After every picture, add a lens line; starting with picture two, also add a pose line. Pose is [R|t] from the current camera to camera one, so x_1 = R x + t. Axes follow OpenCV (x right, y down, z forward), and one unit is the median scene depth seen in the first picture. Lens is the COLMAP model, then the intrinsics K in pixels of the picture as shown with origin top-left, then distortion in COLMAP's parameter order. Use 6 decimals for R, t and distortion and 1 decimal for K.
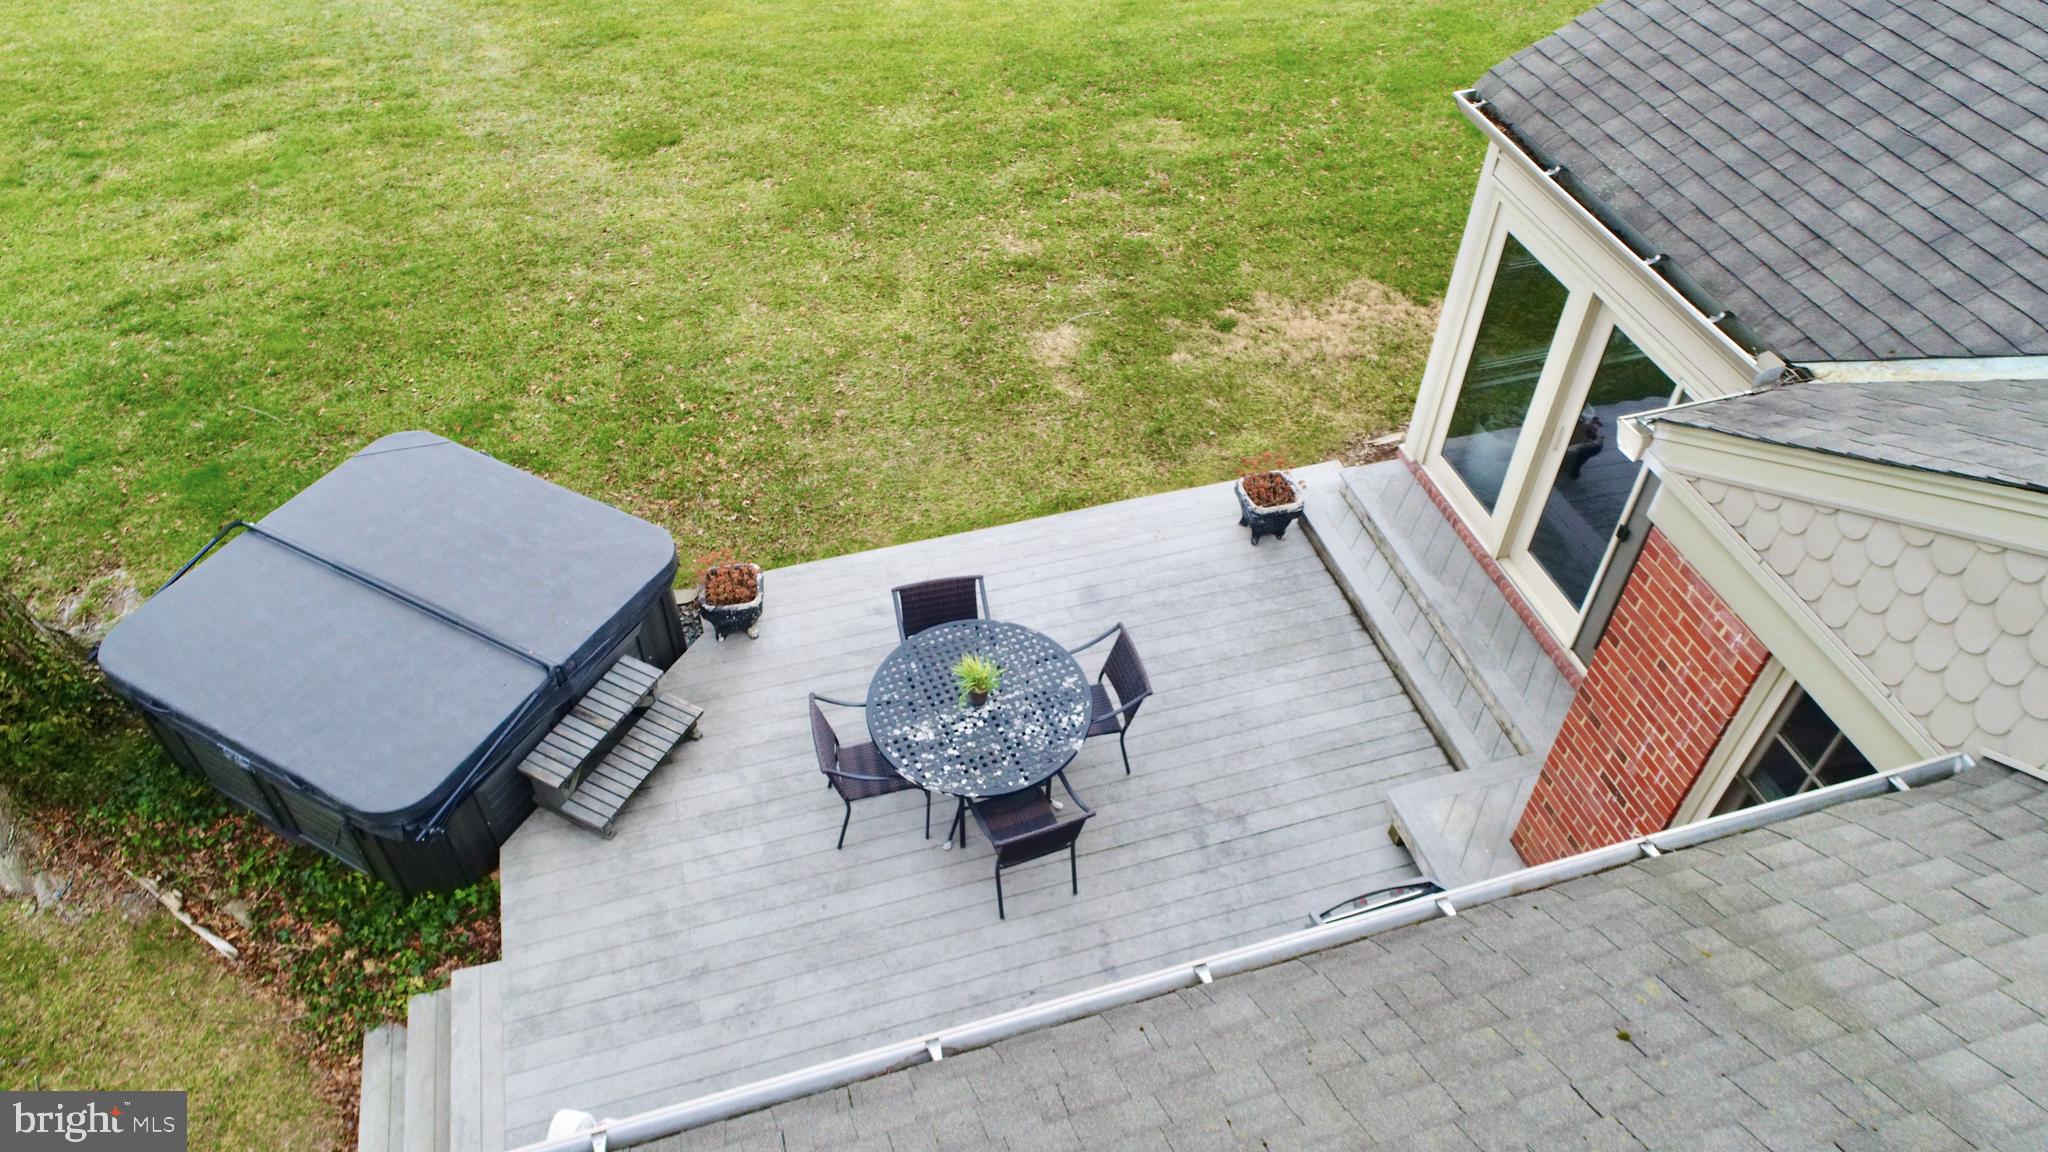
lens RADIAL K [[1368.3, 0, 1020.8], [0, 1368.3, 590.7], [0, 0, 1]] dist [-0.000757, -0.000672]
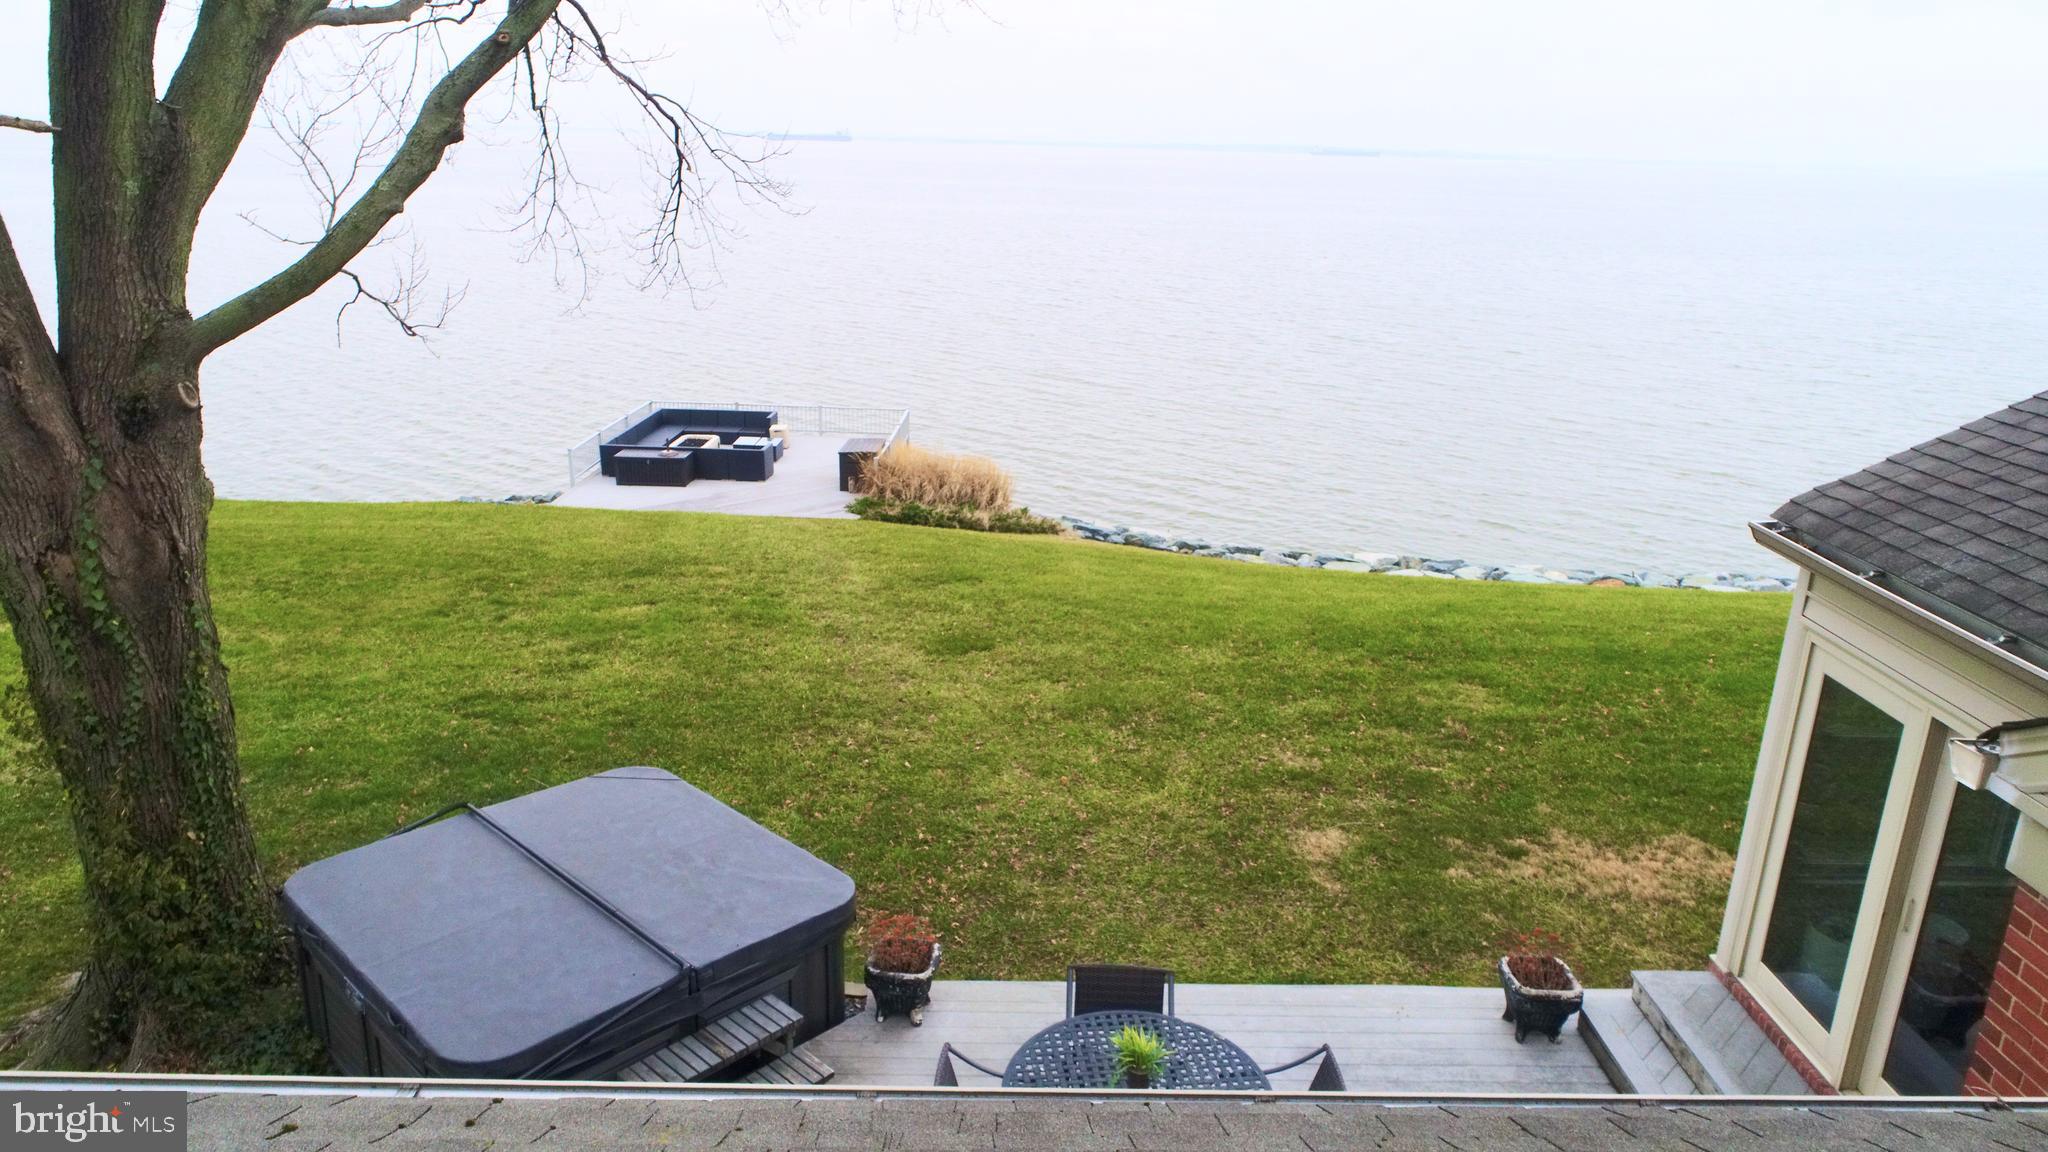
lens RADIAL K [[1368.3, 0, 1020.8], [0, 1368.3, 590.7], [0, 0, 1]] dist [-0.000757, -0.000672]
pose [[0.961536, 0.095669, -0.257480, 0.051992], [-0.205085, 0.873628, -0.441265, 0.118865], [0.182726, 0.477097, 0.859645, 0.080230]]
